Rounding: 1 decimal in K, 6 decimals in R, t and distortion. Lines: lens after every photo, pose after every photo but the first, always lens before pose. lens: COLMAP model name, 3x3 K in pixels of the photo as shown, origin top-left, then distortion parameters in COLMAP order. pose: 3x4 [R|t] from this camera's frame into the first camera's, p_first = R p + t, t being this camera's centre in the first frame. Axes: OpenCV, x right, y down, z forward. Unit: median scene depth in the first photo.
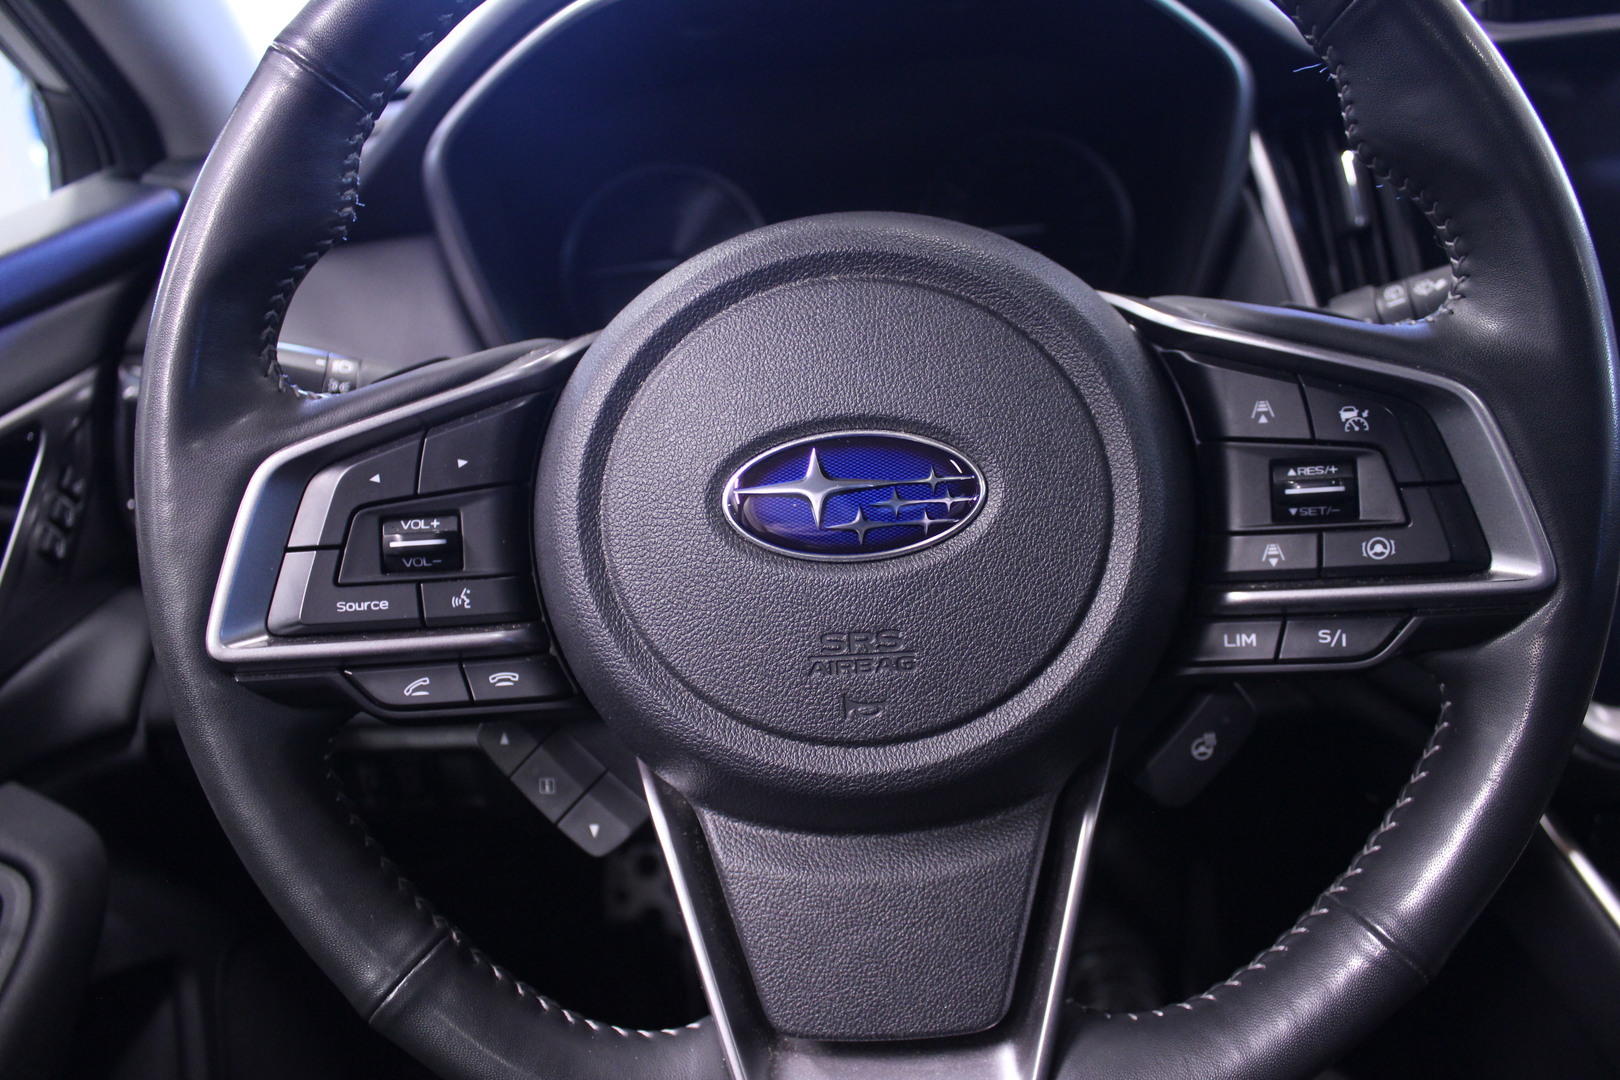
lens RADIAL K [[1328.0, 0, 816.7], [0, 1328.0, 503.4], [0, 0, 1]] dist [-0.183118, 0.173083]
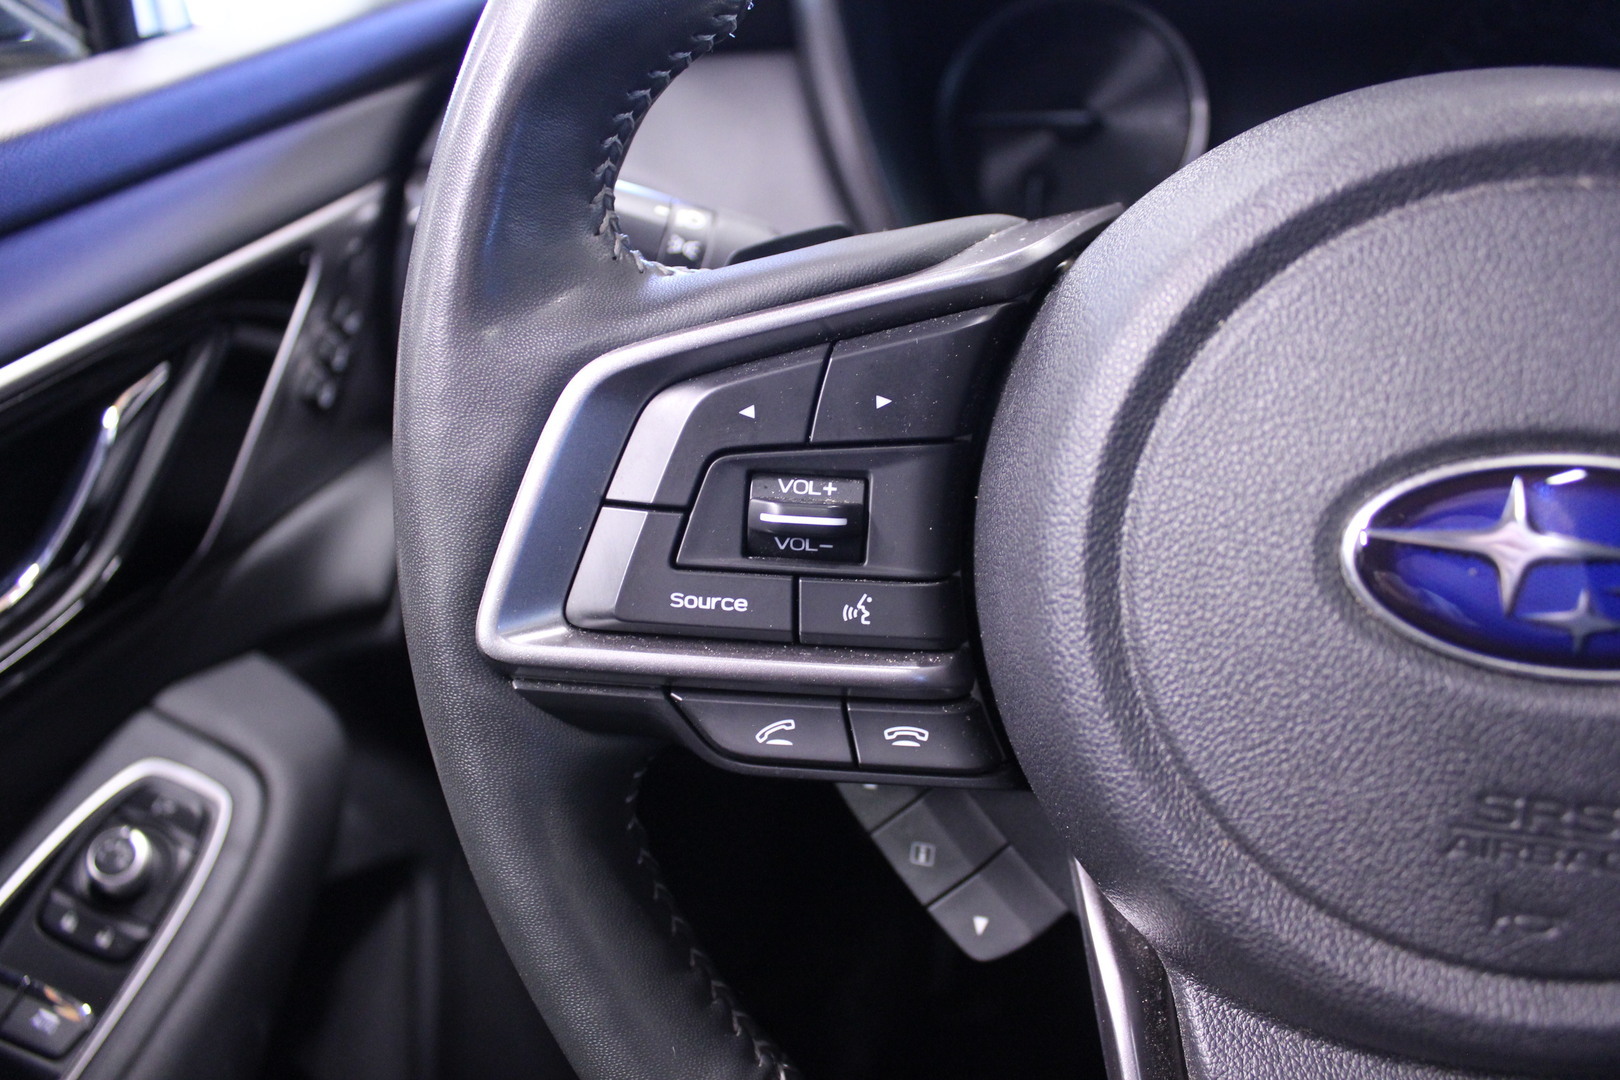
lens RADIAL K [[1328.0, 0, 816.7], [0, 1328.0, 503.4], [0, 0, 1]] dist [-0.183118, 0.173083]
pose [[0.973826, 0.133487, -0.183969, -0.179164], [-0.112259, 0.986238, 0.121378, -0.058287], [0.197640, -0.097549, 0.975409, 0.360888]]
